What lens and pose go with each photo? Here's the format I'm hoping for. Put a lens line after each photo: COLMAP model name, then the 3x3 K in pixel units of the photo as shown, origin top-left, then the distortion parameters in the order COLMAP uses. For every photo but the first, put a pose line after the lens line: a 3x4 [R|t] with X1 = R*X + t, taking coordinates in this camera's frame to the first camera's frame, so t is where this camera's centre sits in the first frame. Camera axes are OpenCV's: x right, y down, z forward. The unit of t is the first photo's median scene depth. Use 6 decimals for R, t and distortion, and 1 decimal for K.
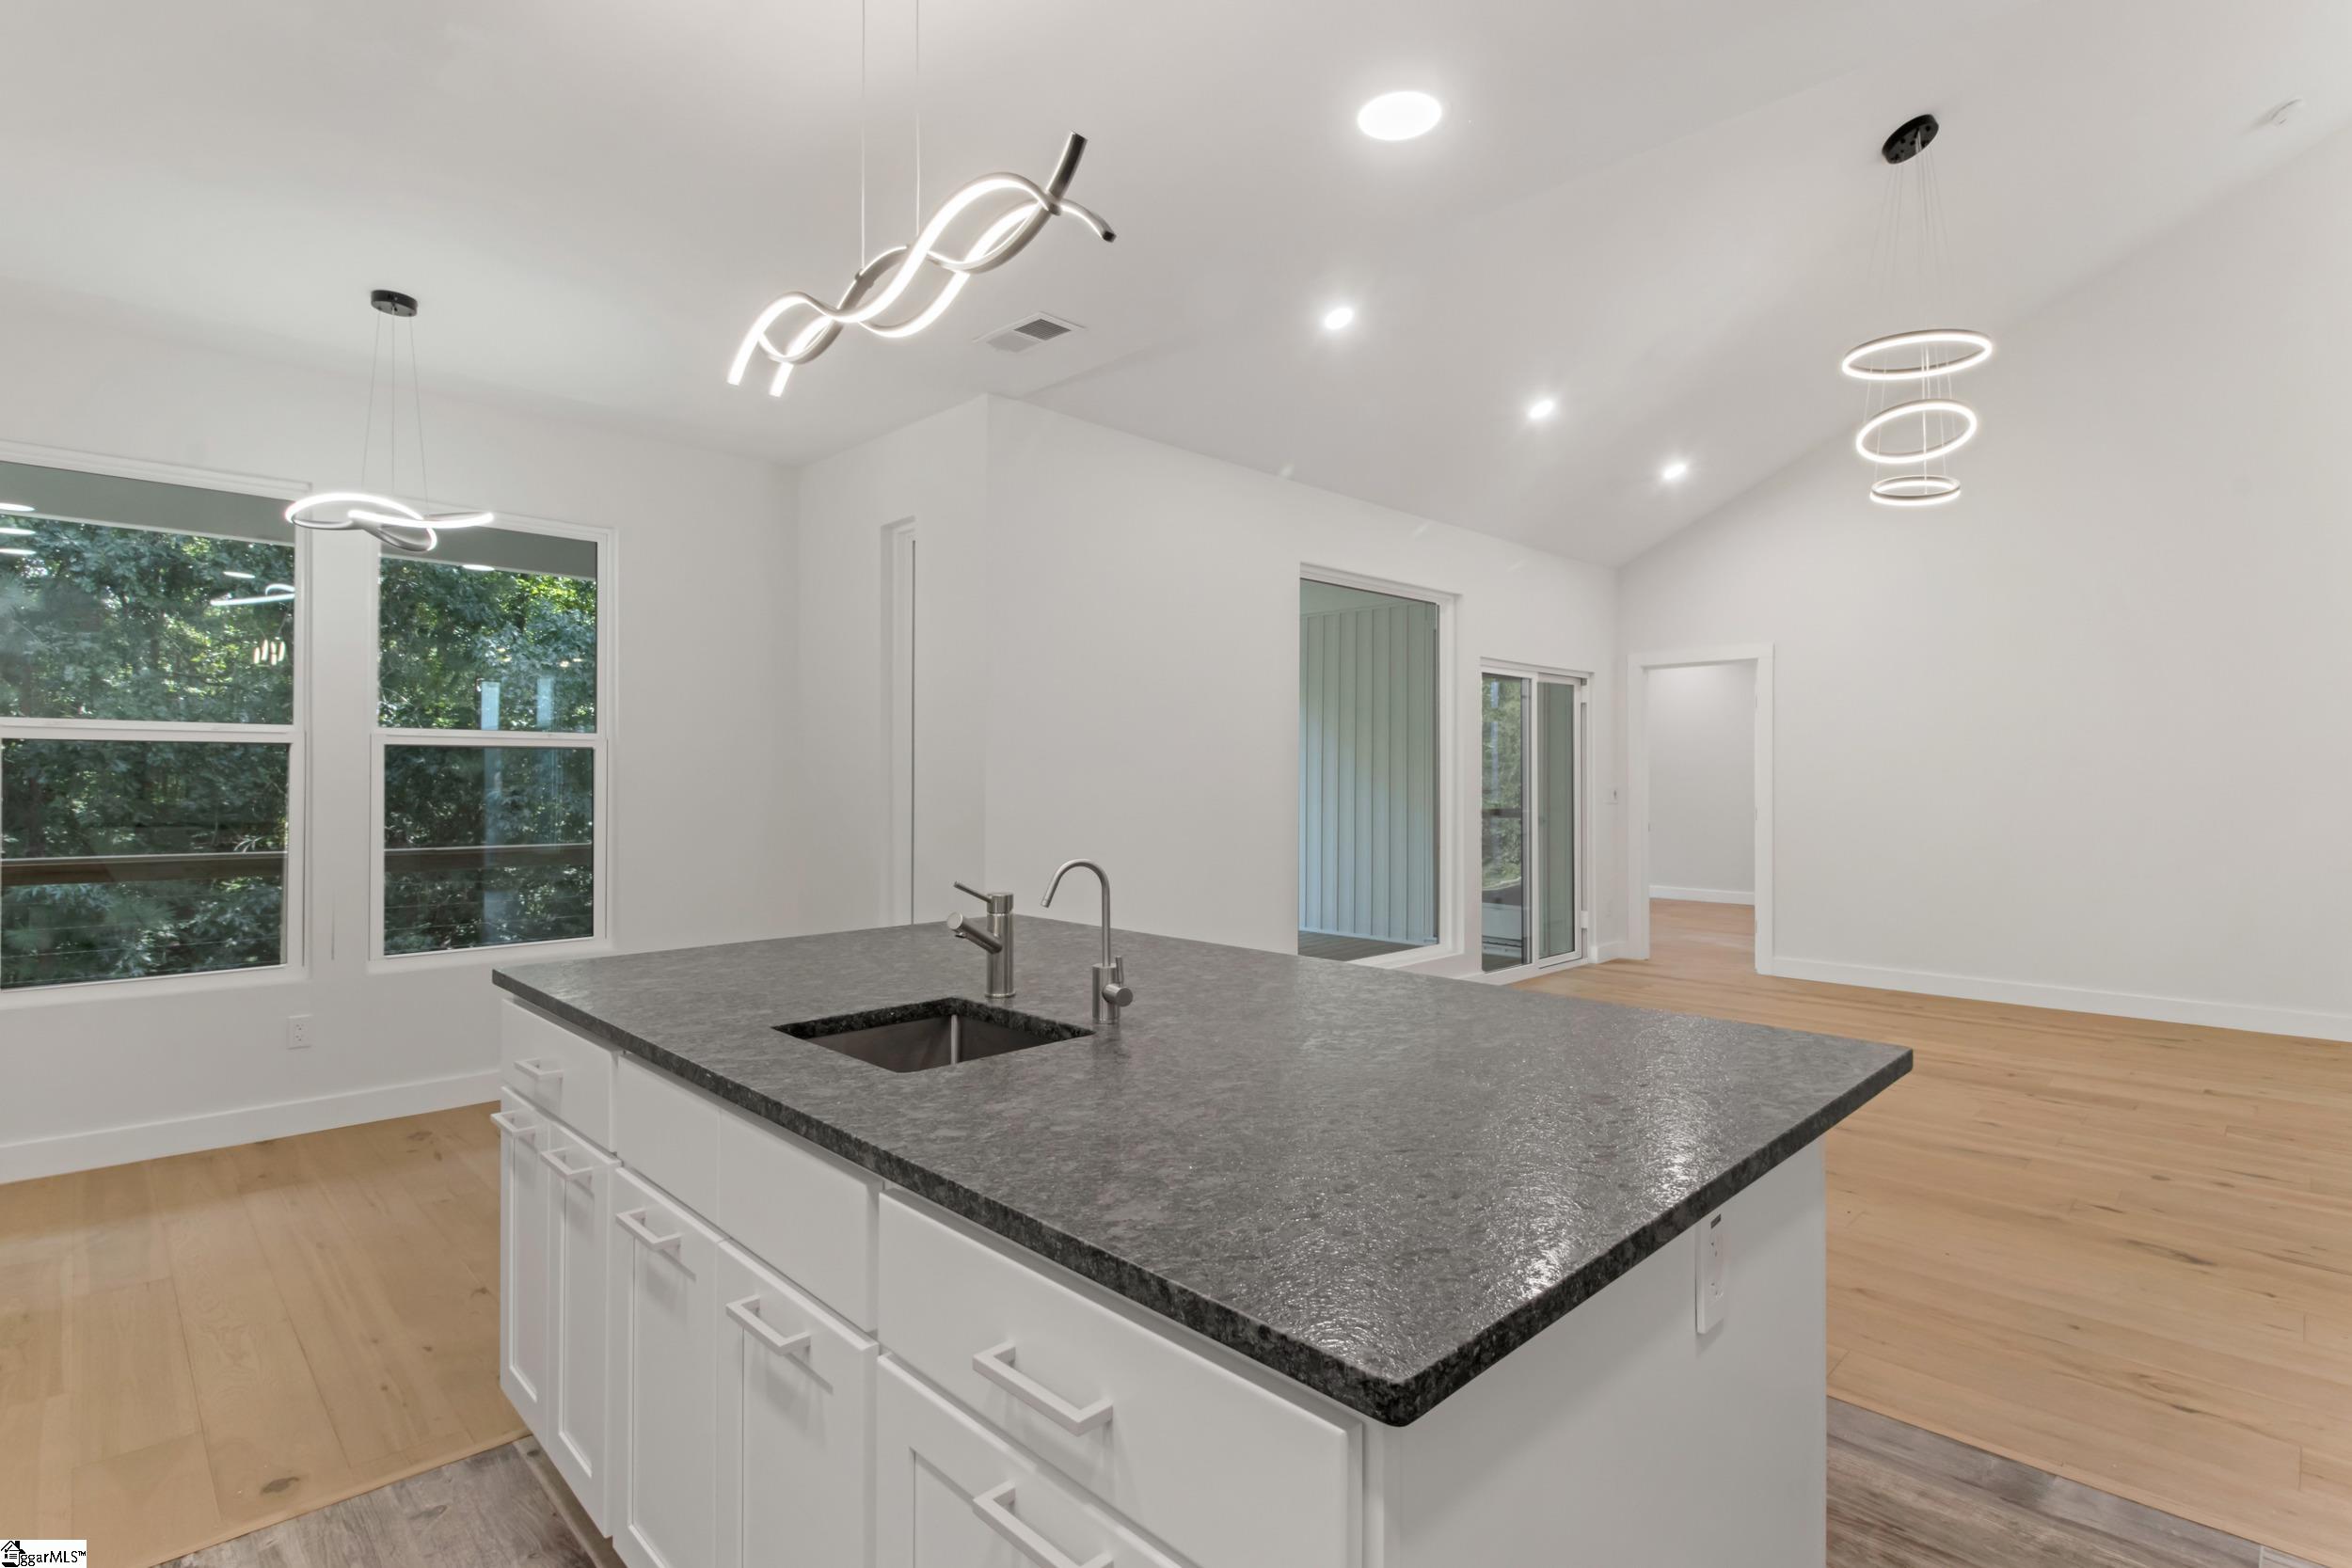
lens RADIAL K [[1128.9, 0, 1190.7], [0, 1128.9, 753.7], [0, 0, 1]] dist [-0.001014, -0.000107]
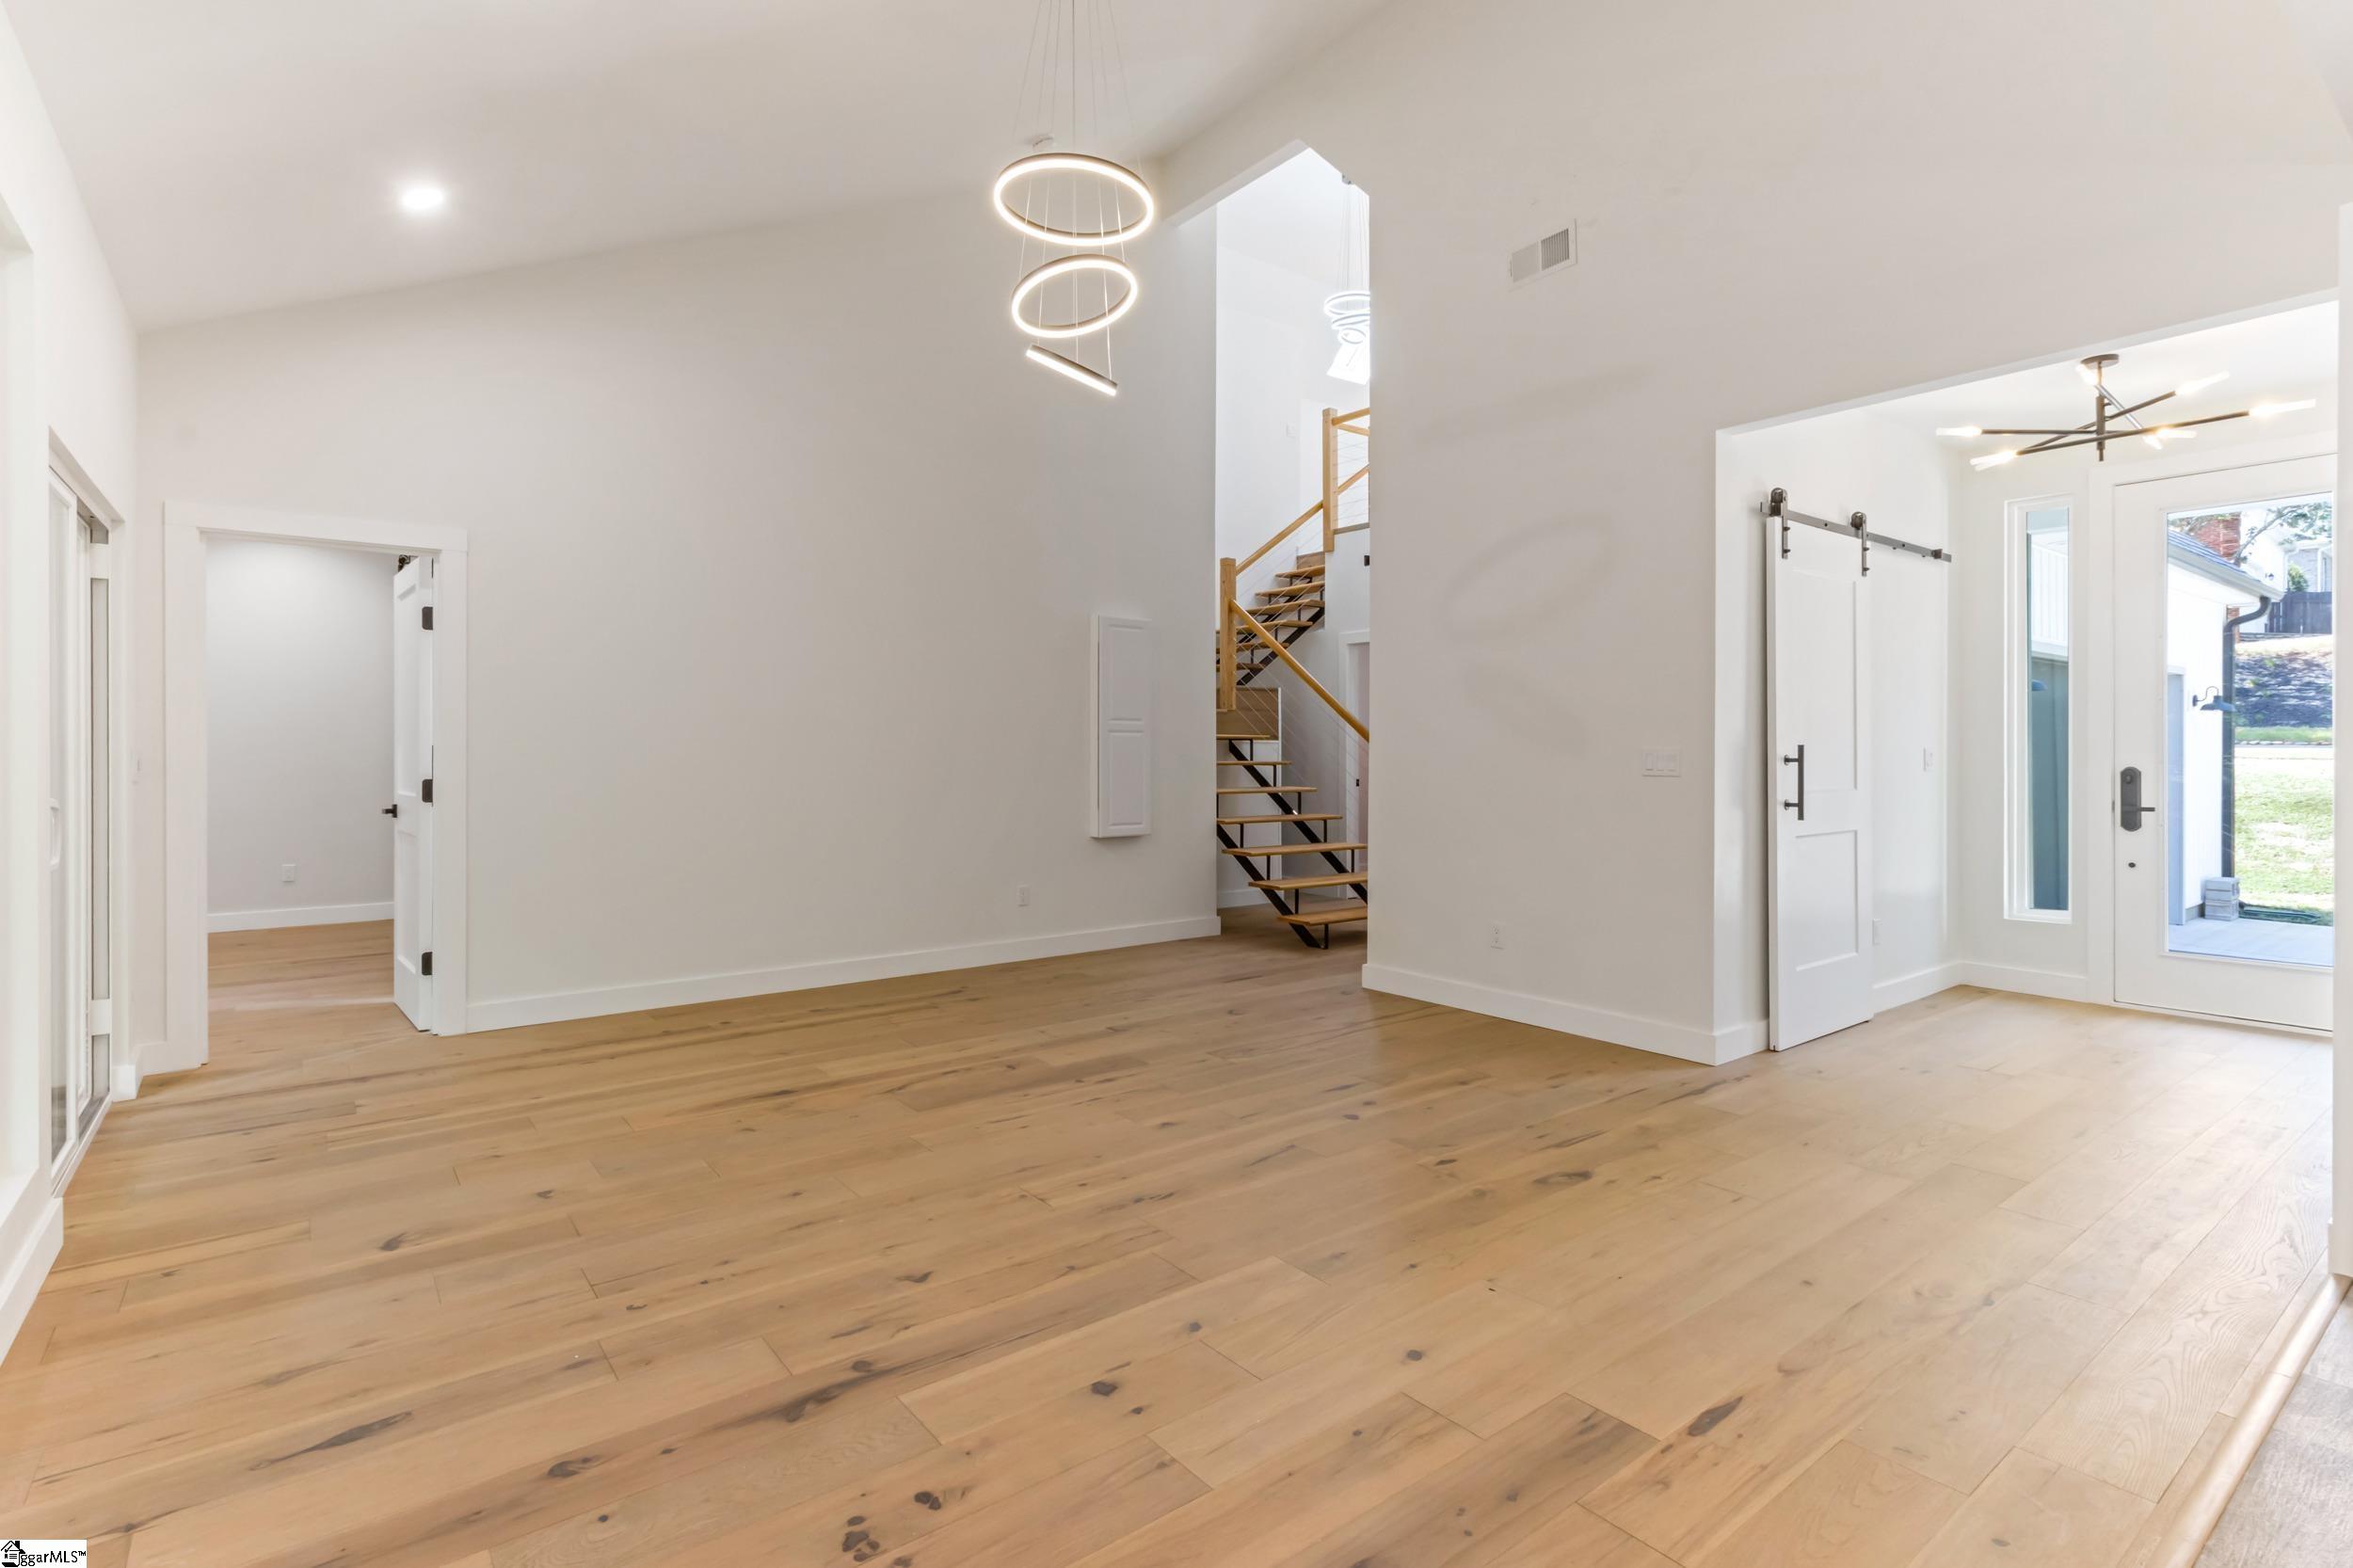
lens RADIAL K [[1129.5, 0, 1191.2], [0, 1129.5, 753.7], [0, 0, 1]] dist [-0.001014, -0.000107]
pose [[0.124584, -0.005268, 0.992195, -0.174187], [-0.018754, 0.999795, 0.007663, 0.041613], [-0.992032, -0.019562, 0.124459, 1.023460]]
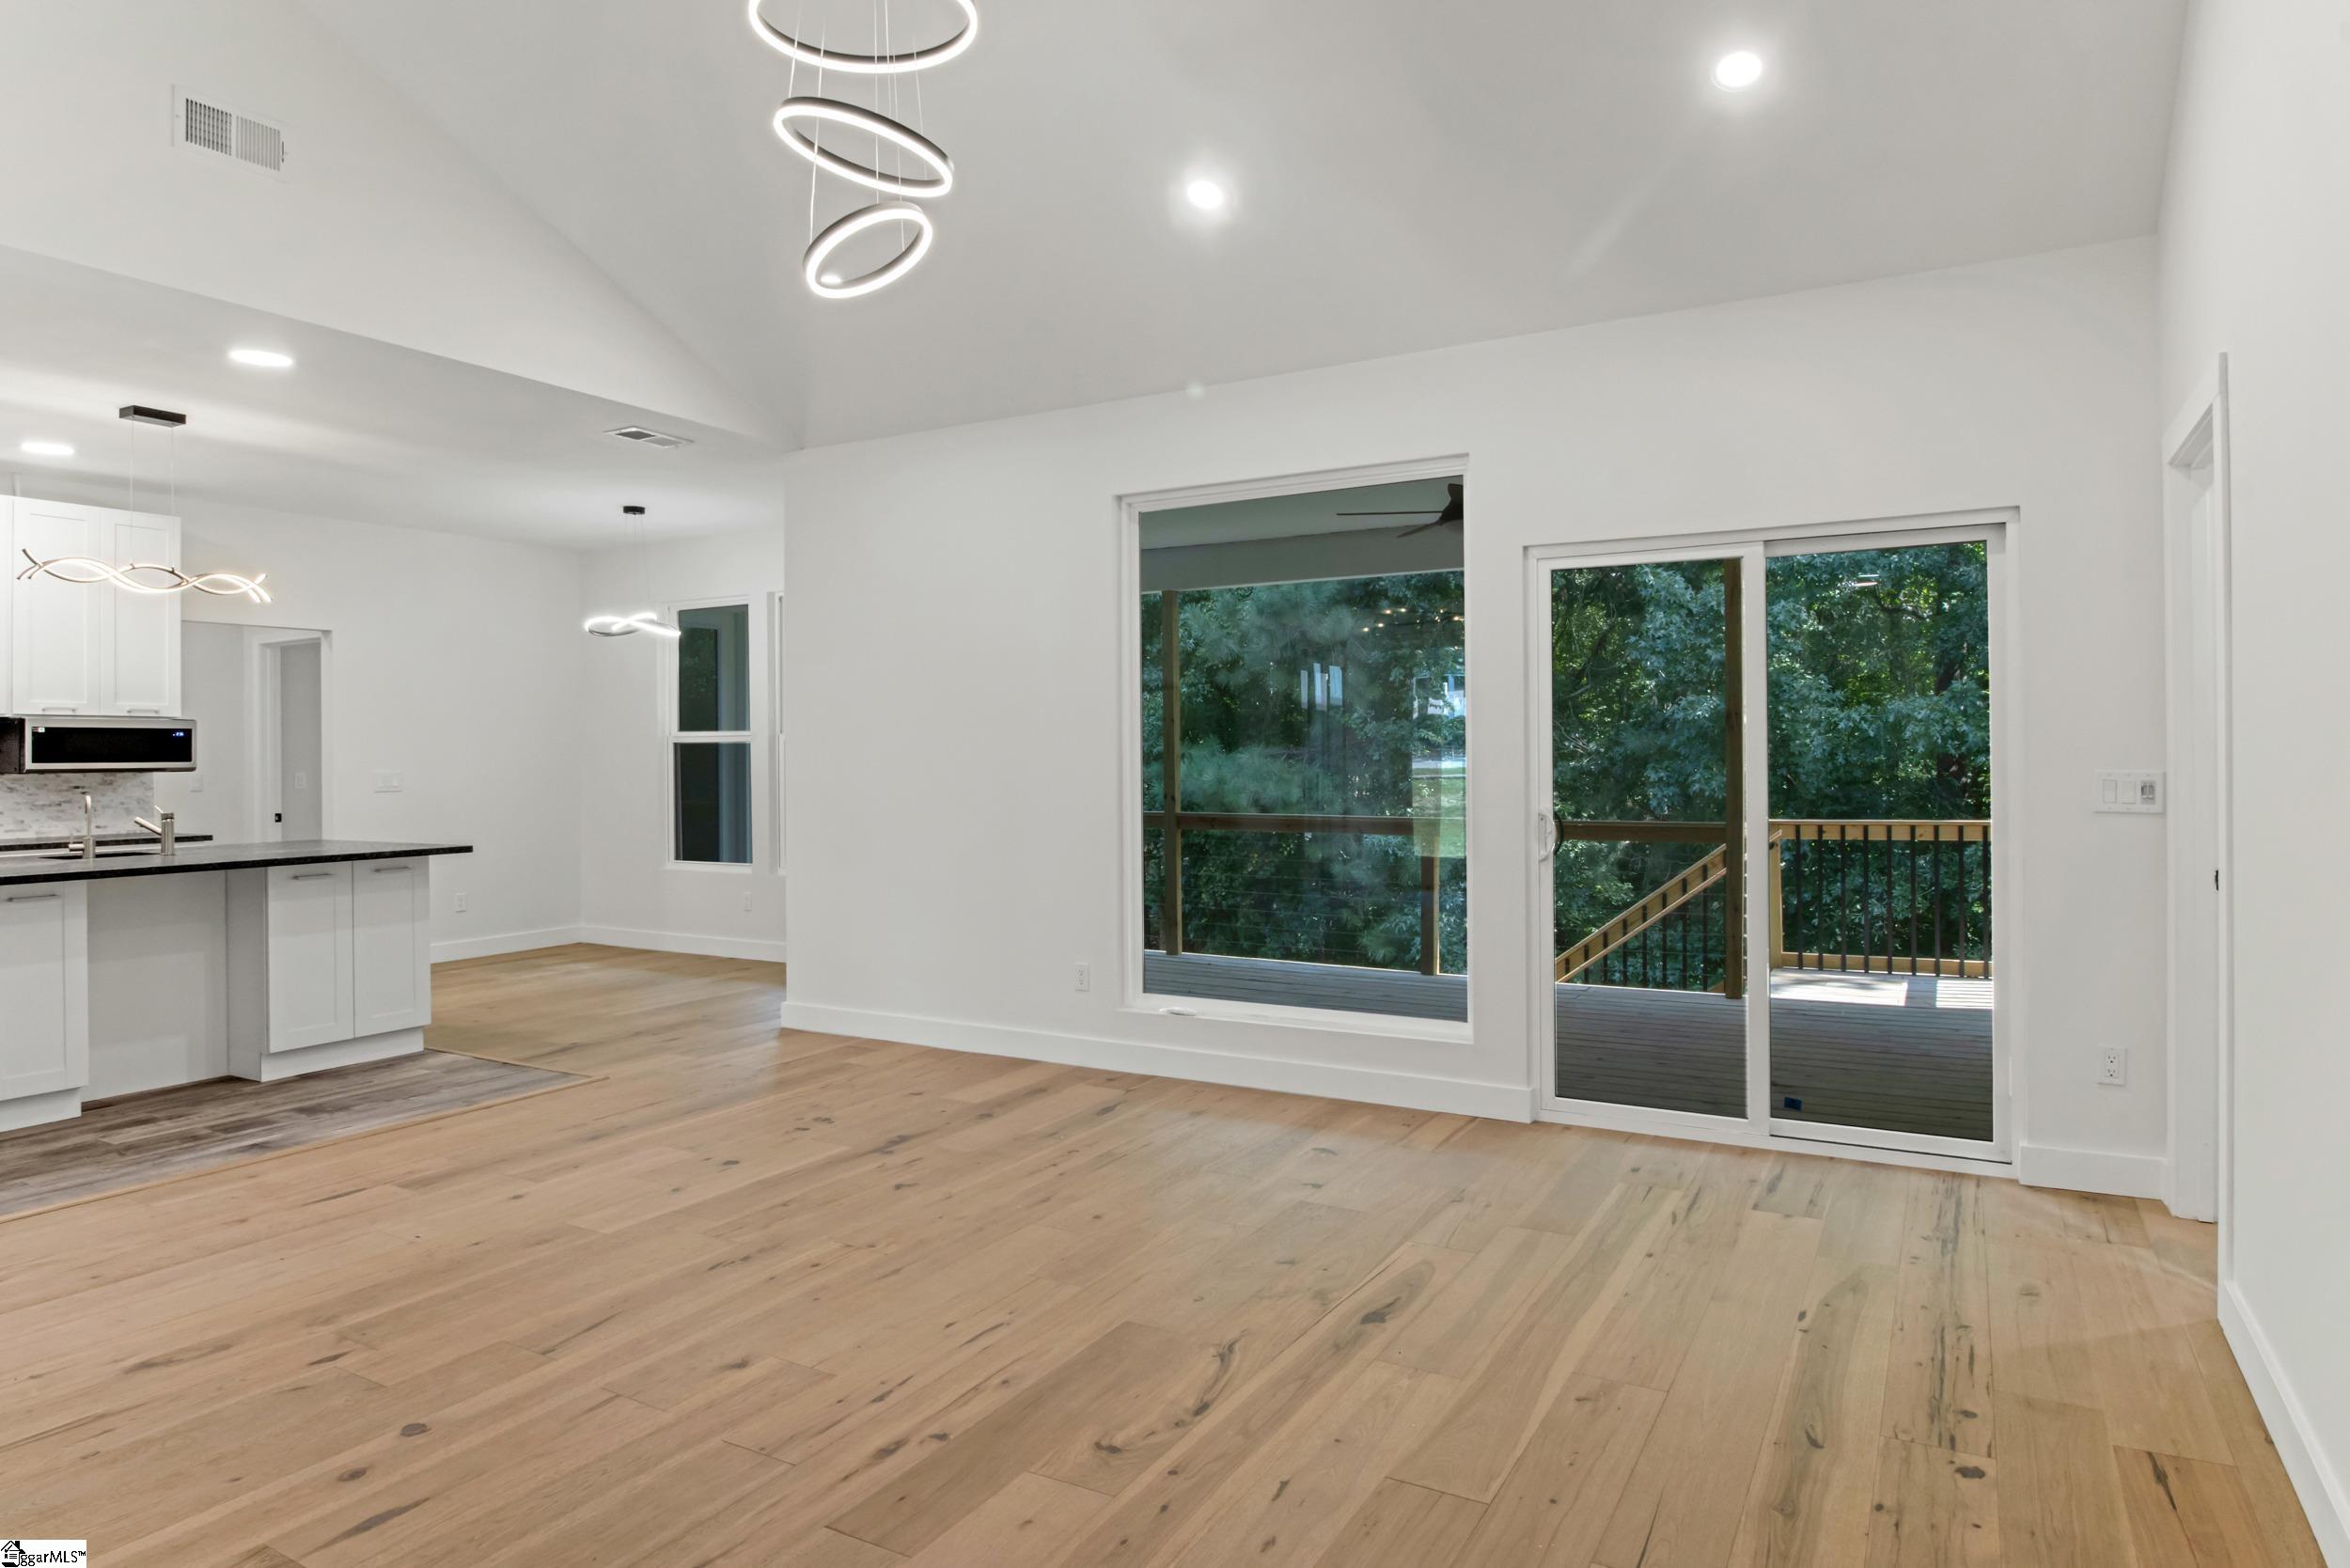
lens RADIAL K [[1299.9, 0, 1172.7], [0, 1299.9, 758.5], [0, 0, 1]] dist [-0.002133, -0.001687]
pose [[0.269918, 0.000715, -0.962883, 1.641099], [0.029997, 0.999508, 0.009151, 0.021291], [0.962416, -0.031353, 0.269763, 1.215648]]
